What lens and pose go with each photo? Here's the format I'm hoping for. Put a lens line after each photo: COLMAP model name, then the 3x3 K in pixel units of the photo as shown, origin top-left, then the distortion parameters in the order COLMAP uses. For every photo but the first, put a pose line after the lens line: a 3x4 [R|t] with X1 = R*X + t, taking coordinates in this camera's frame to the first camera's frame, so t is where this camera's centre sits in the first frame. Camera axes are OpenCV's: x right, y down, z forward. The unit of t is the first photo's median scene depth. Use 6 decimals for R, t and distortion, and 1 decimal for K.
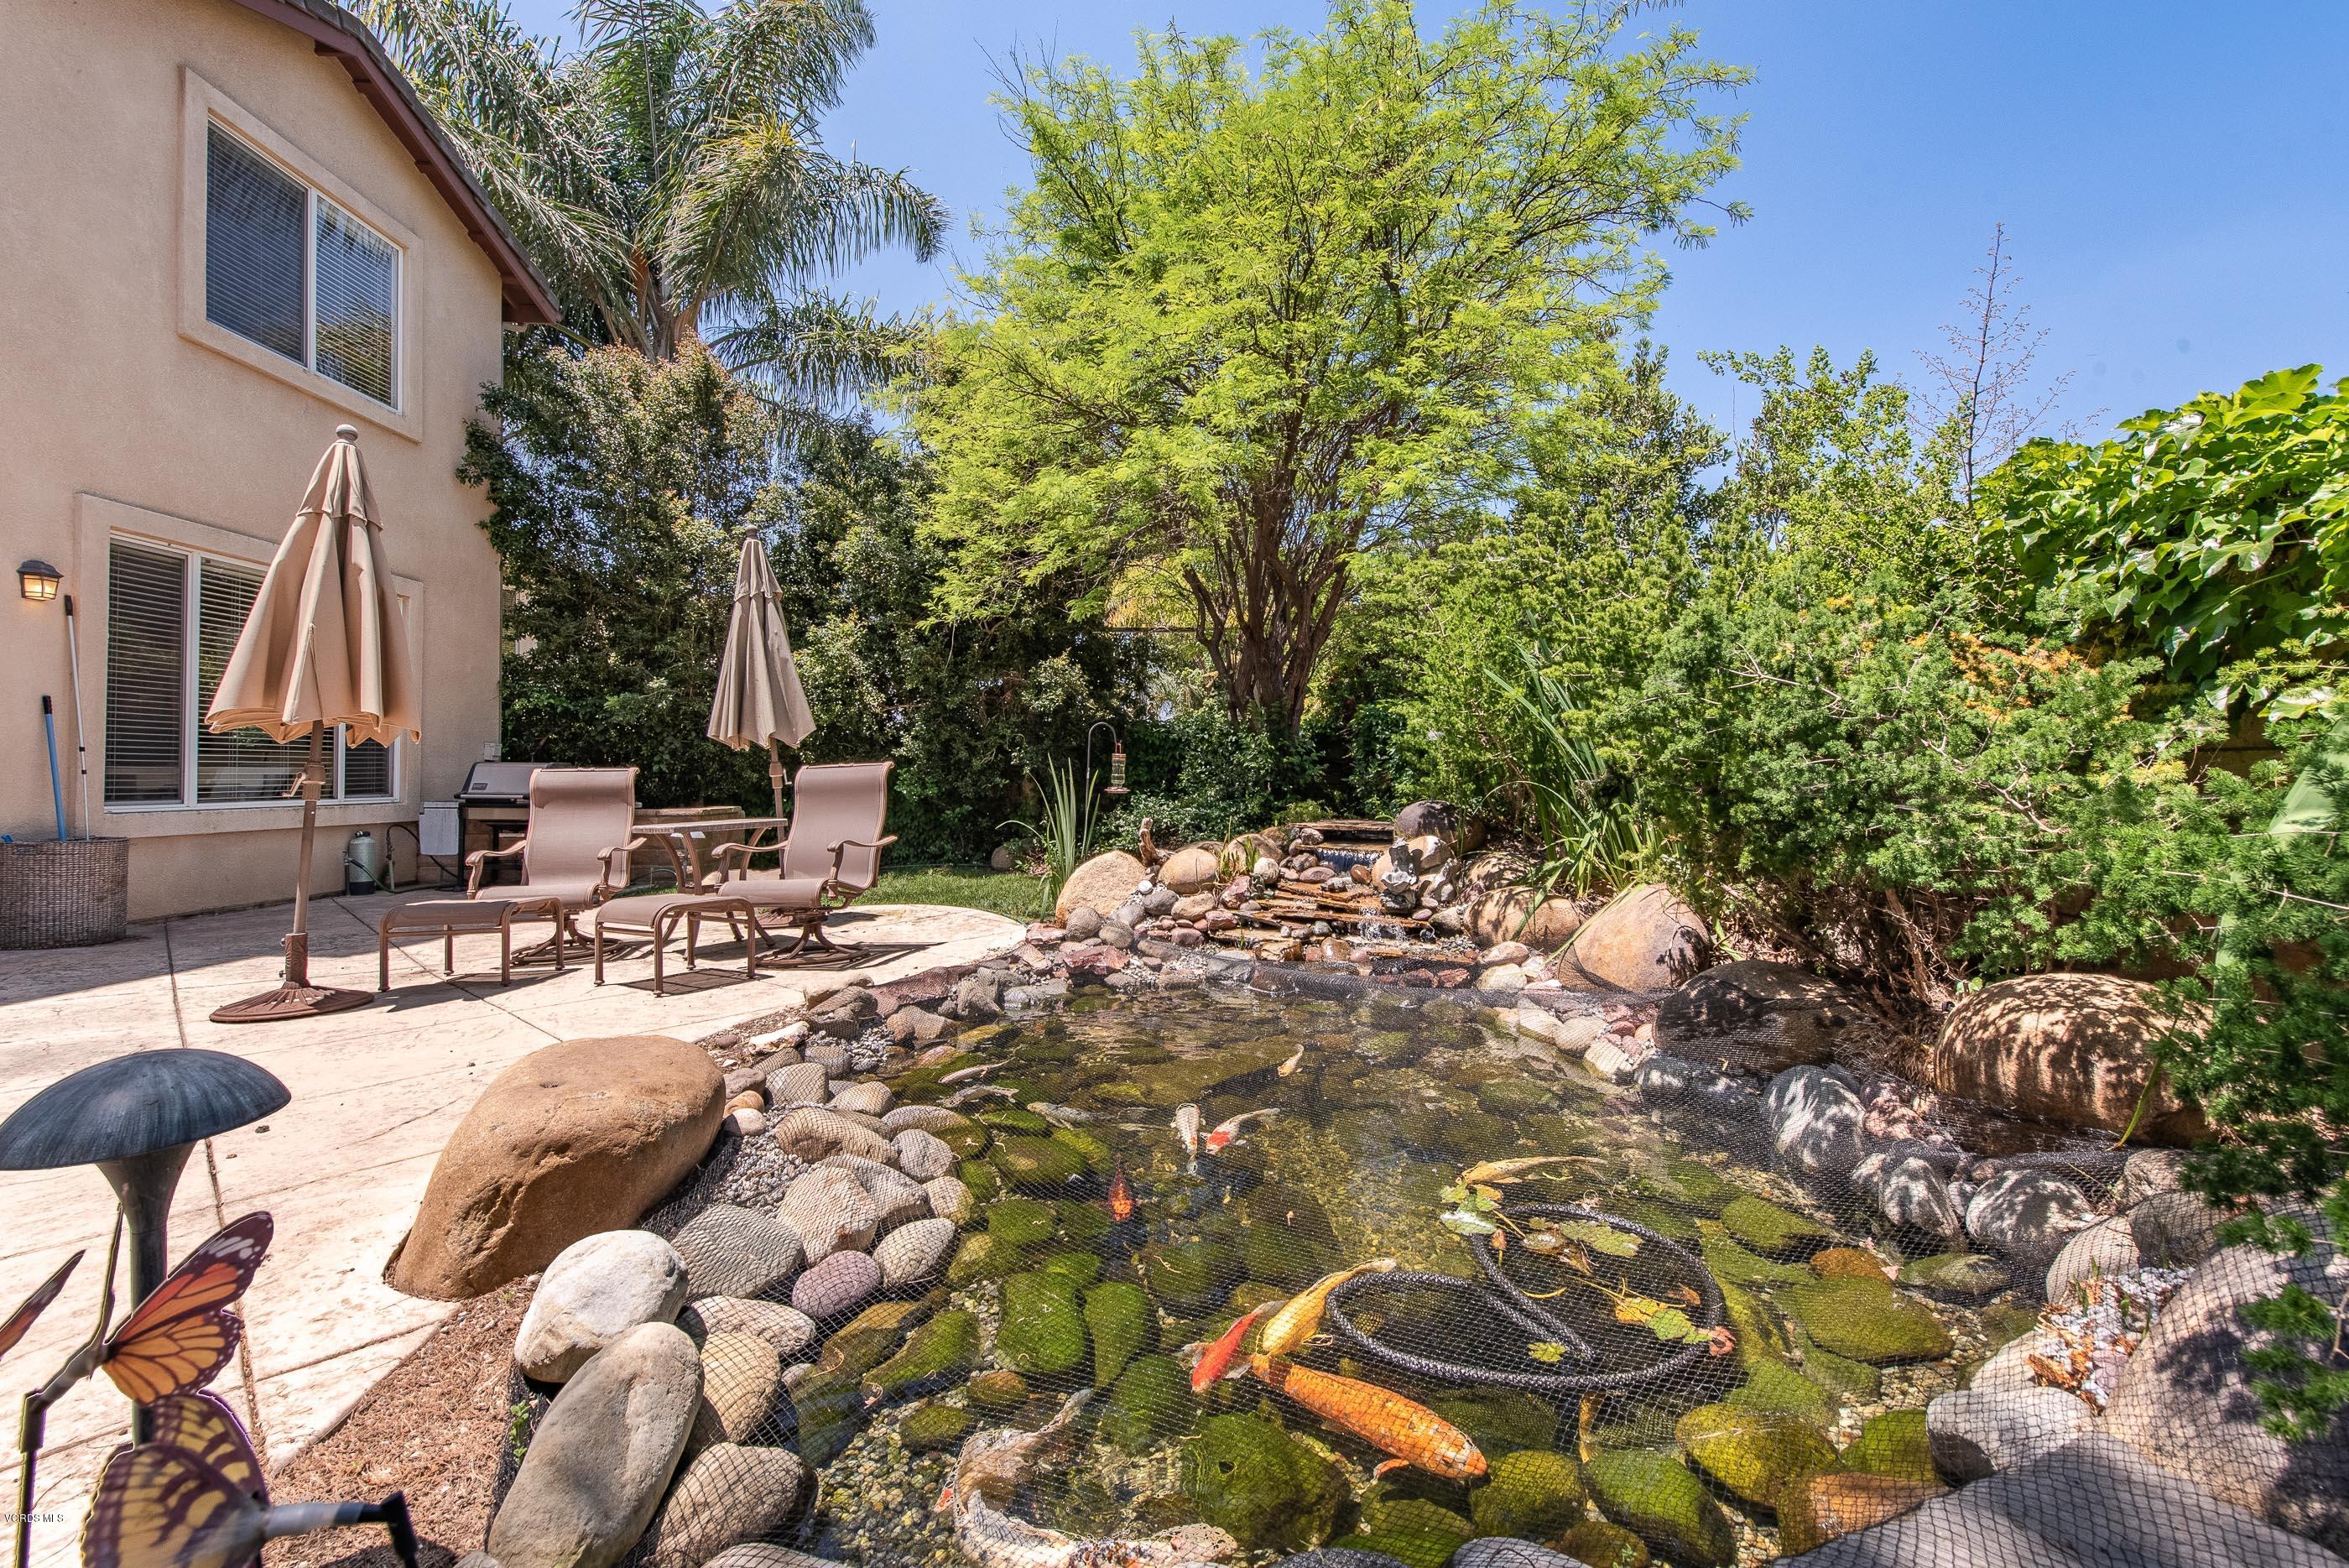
lens RADIAL K [[922.7, 0, 1183.0], [0, 922.7, 772.7], [0, 0, 1]] dist [0.012393, -0.003871]
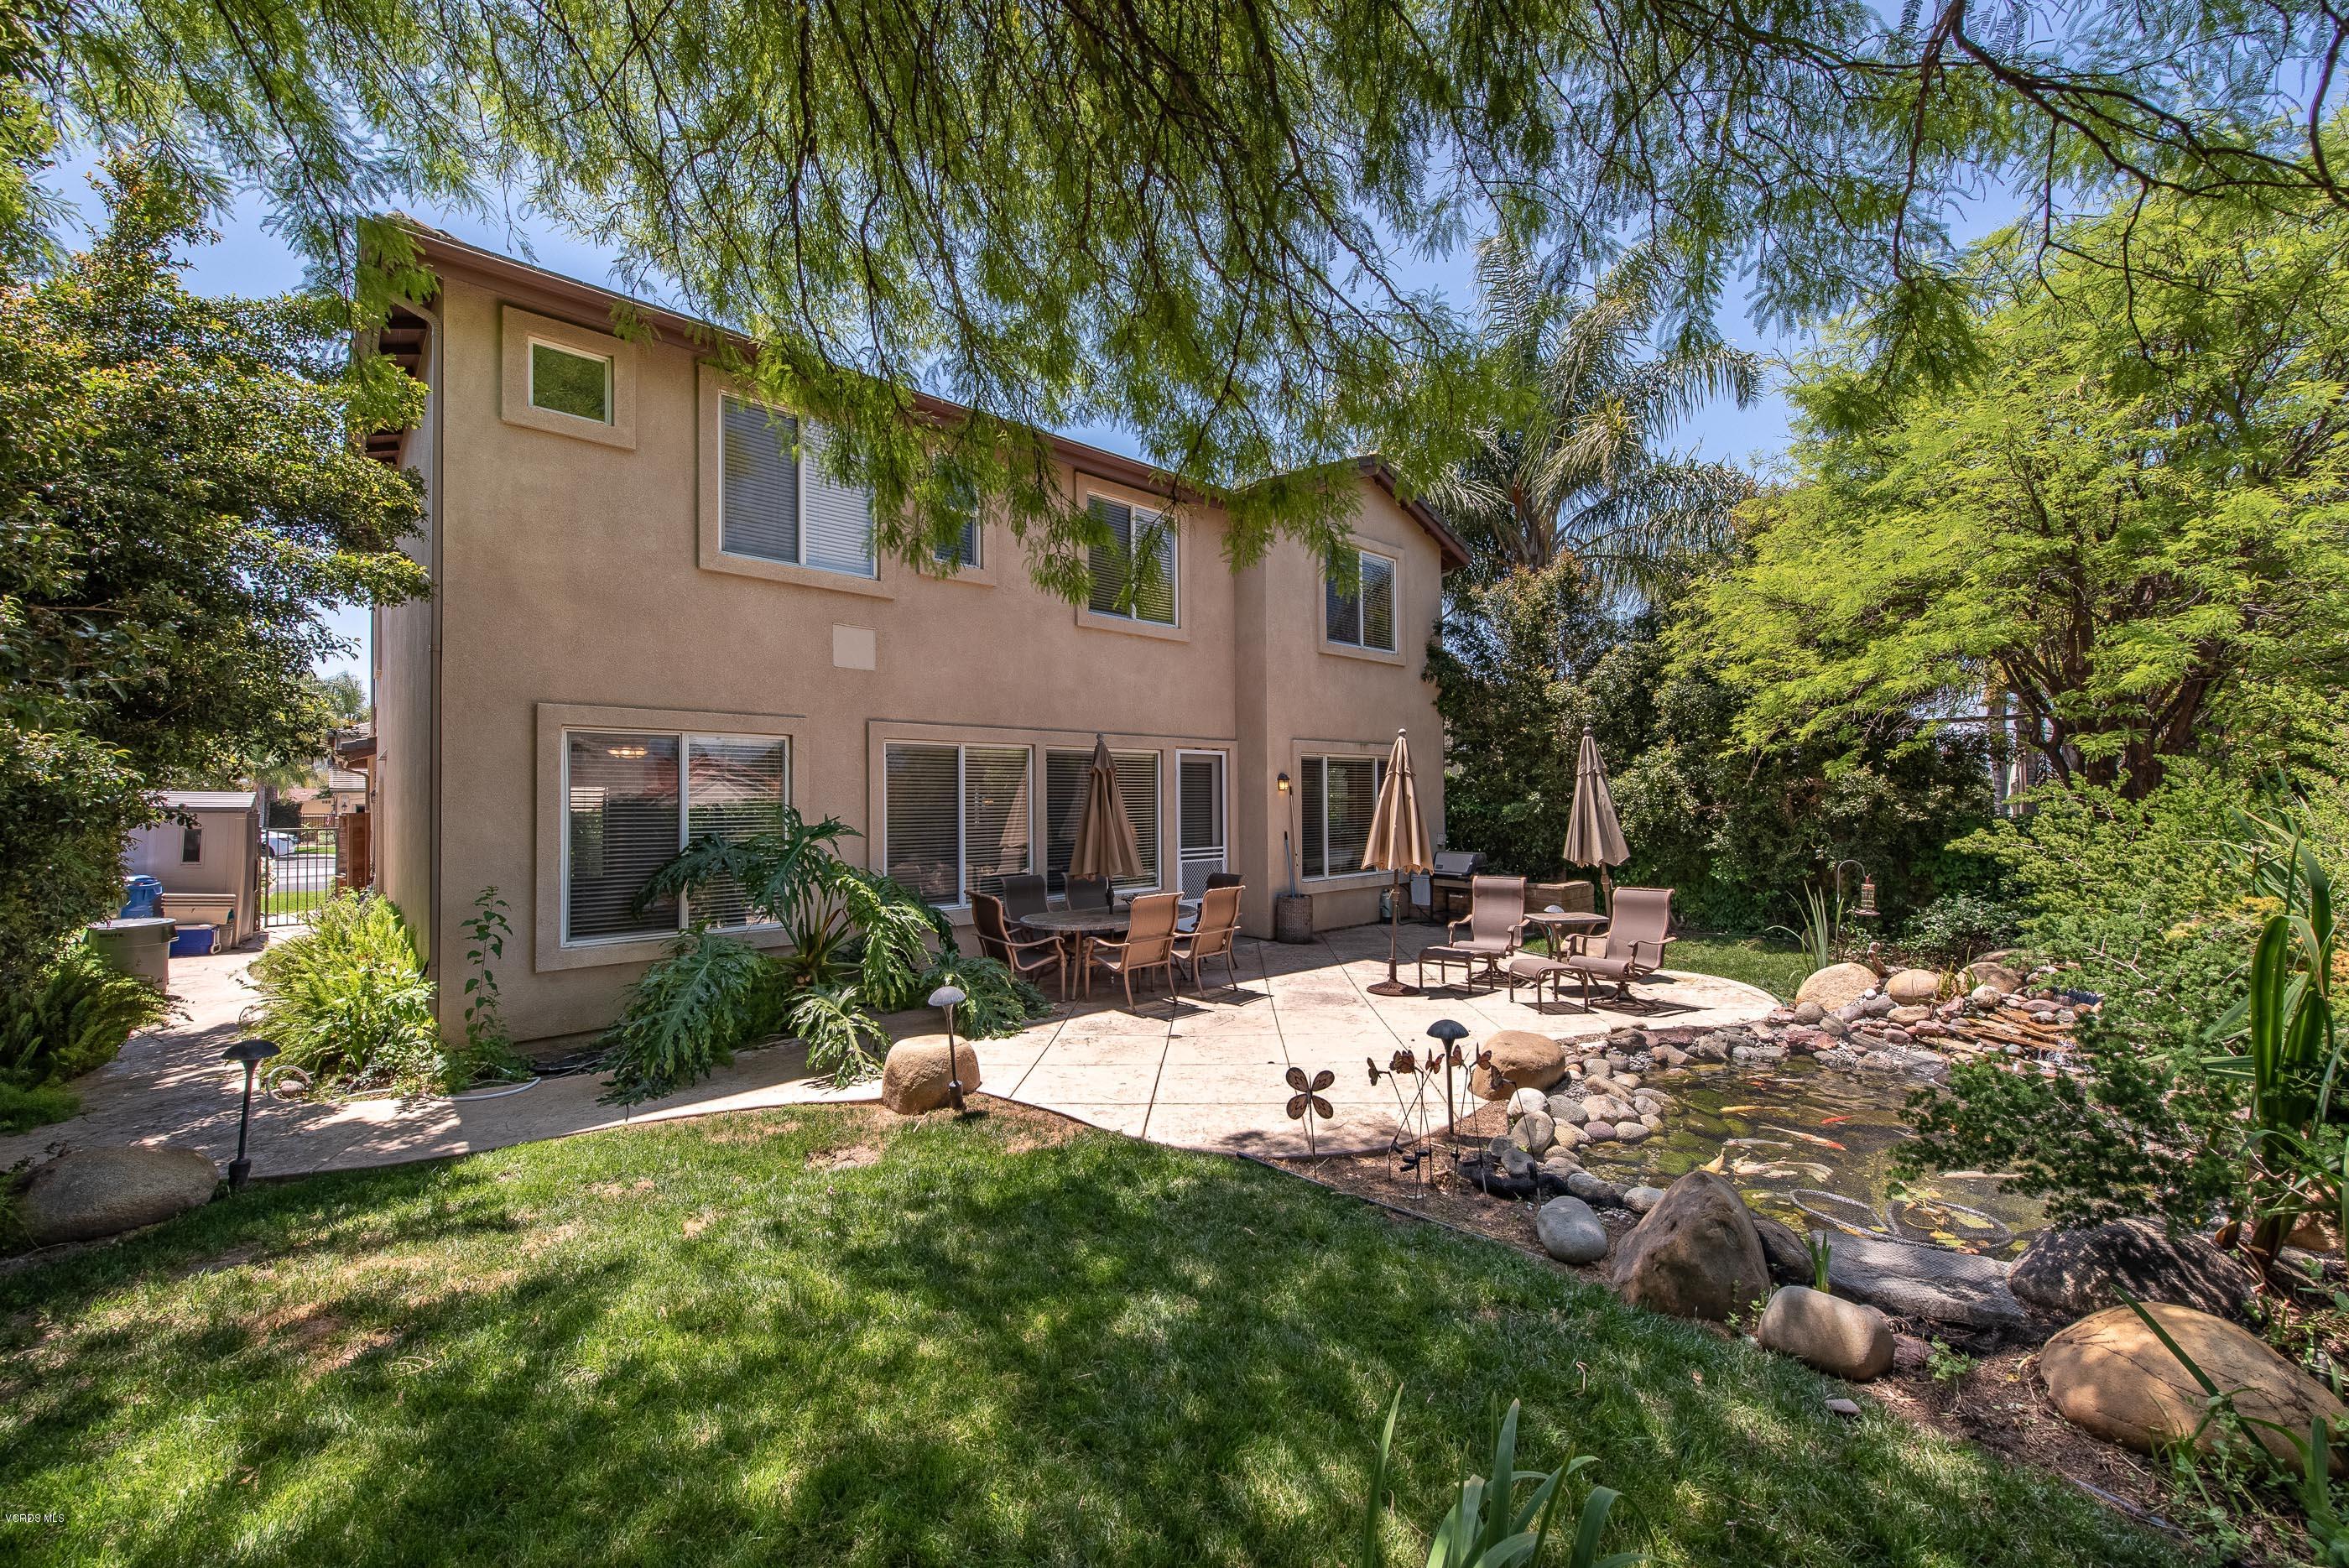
lens RADIAL K [[922.7, 0, 1173.4], [0, 922.7, 783.6], [0, 0, 1]] dist [0.012393, -0.003871]
pose [[0.631573, -0.016428, -0.775143, 0.406013], [0.018030, 0.999816, -0.006499, -0.212023], [0.775107, -0.009871, 0.631753, -0.720634]]
